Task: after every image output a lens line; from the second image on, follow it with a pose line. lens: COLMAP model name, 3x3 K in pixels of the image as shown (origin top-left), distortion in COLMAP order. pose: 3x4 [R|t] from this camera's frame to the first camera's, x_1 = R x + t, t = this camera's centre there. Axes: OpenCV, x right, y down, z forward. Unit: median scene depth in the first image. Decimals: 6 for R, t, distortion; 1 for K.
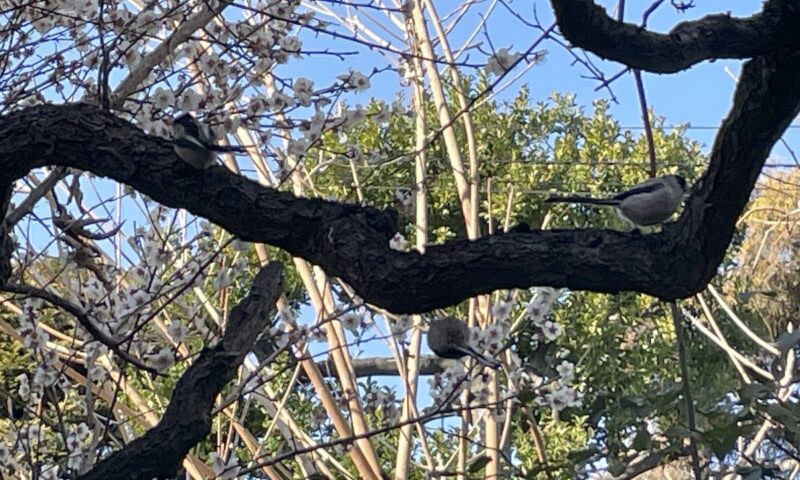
lens RADIAL K [[3265.1, 0, 400.0], [0, 3265.1, 240.0], [0, 0, 1]] dist [0.166513, -1.355123]
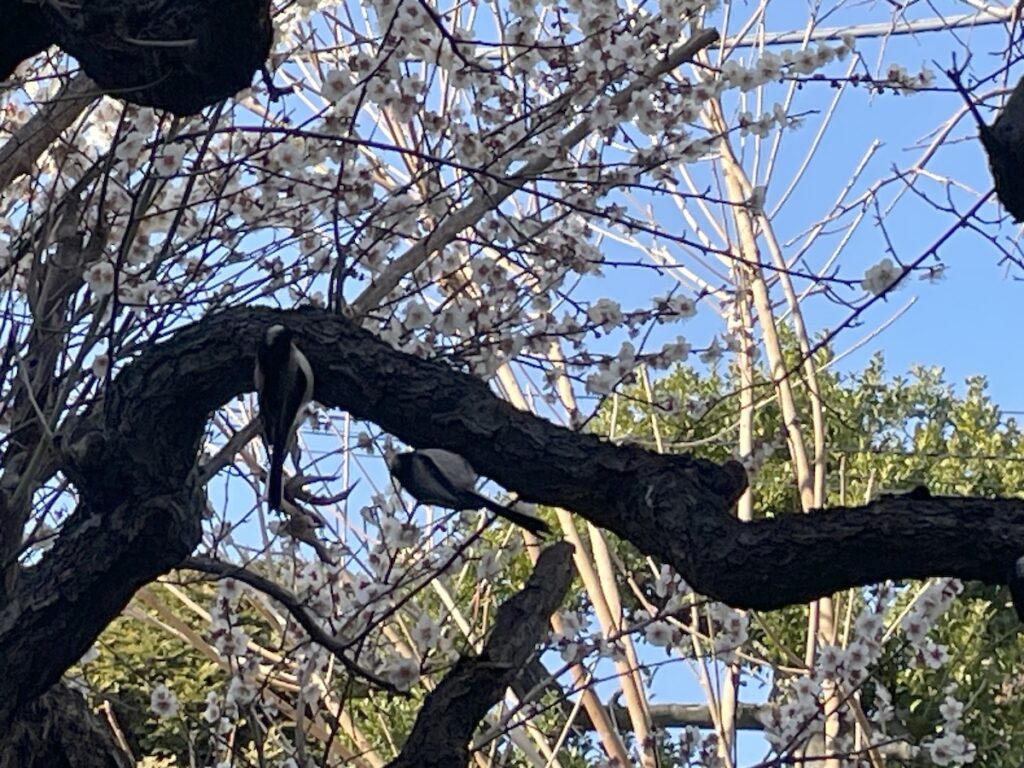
lens RADIAL K [[3896.1, 0, 512.0], [0, 3896.1, 384.0], [0, 0, 1]] dist [0.179438, -3.129491]
pose [[0.998679, 0.031910, -0.040279, -0.014036], [-0.034102, 0.997906, -0.054968, 0.017515], [0.038441, 0.056269, 0.997675, 0.118218]]
